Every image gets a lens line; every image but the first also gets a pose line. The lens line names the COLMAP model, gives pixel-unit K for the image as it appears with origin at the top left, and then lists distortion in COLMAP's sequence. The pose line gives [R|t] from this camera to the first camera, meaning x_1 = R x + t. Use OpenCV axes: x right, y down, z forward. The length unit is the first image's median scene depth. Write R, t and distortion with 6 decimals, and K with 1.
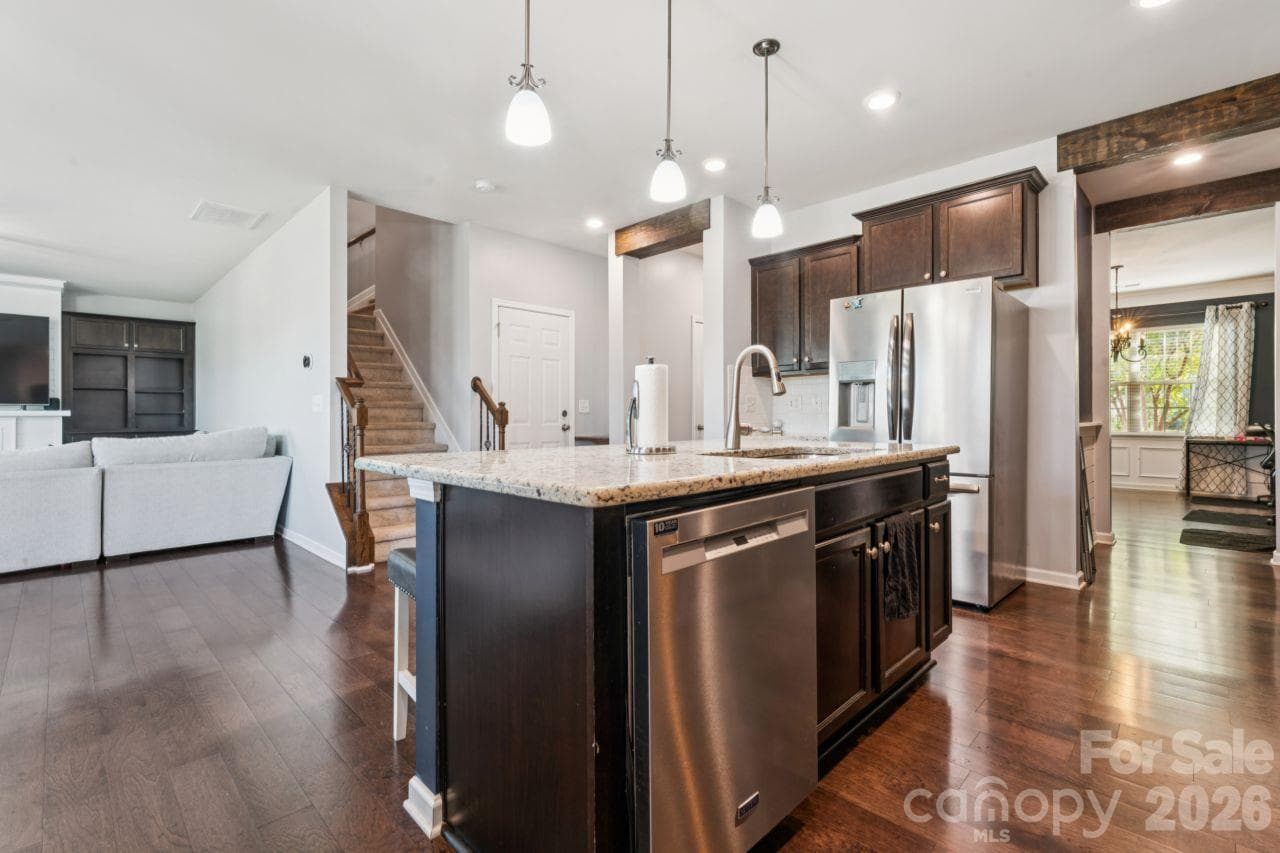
lens RADIAL K [[579.4, 0, 647.1], [0, 579.4, 413.7], [0, 0, 1]] dist [0.000059, -0.000225]
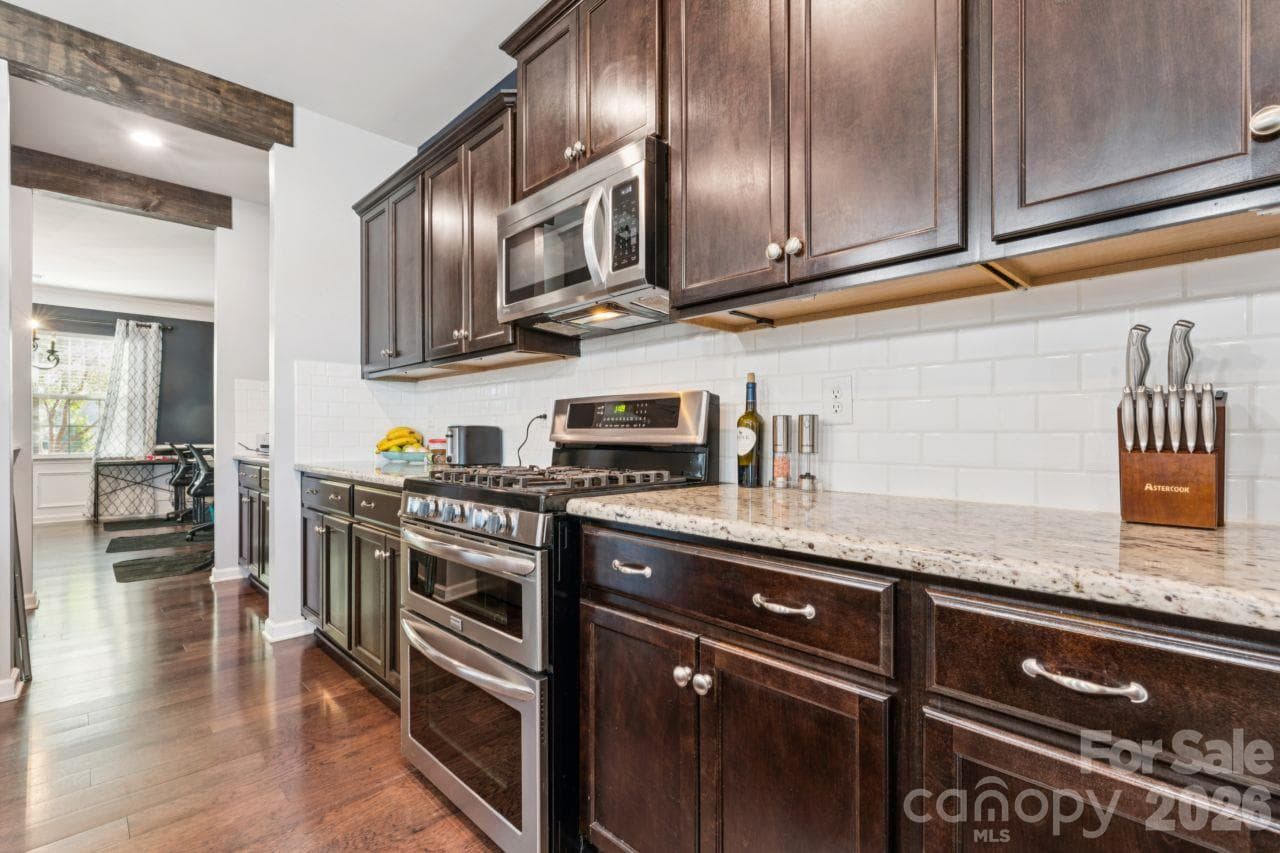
lens RADIAL K [[579.4, 0, 643.2], [0, 579.4, 432.2], [0, 0, 1]] dist [0.000059, -0.000225]
pose [[0.025665, 0.005927, 0.999653, 0.044745], [-0.004479, 0.999973, -0.005814, 0.000454], [-0.999661, -0.004328, 0.025691, 0.119353]]
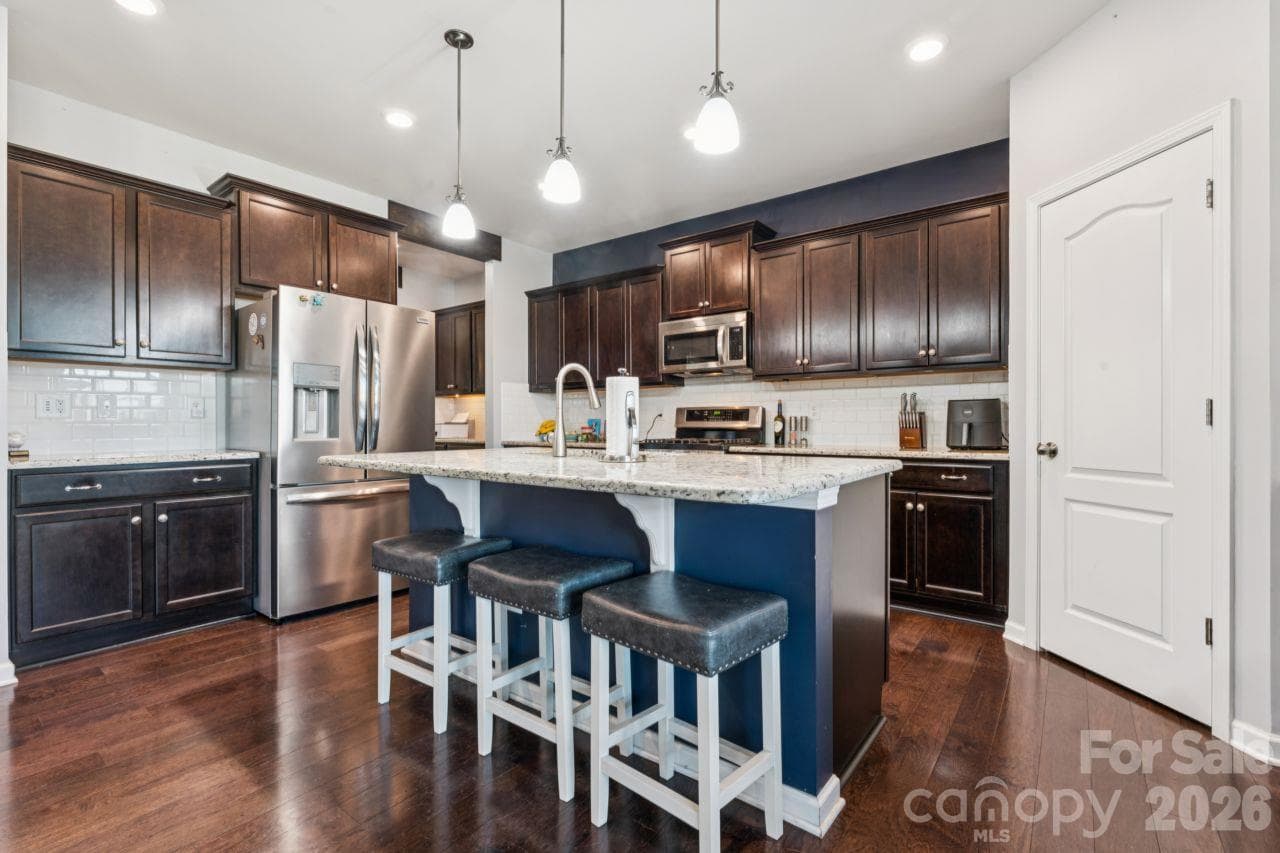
lens RADIAL K [[579.4, 0, 640.7], [0, 579.4, 419.1], [0, 0, 1]] dist [0.000059, -0.000225]
pose [[-0.127644, 0.012510, 0.991741, -0.286584], [-0.001697, 0.999916, -0.012832, 0.002687], [-0.991819, -0.003321, -0.127612, 0.296720]]
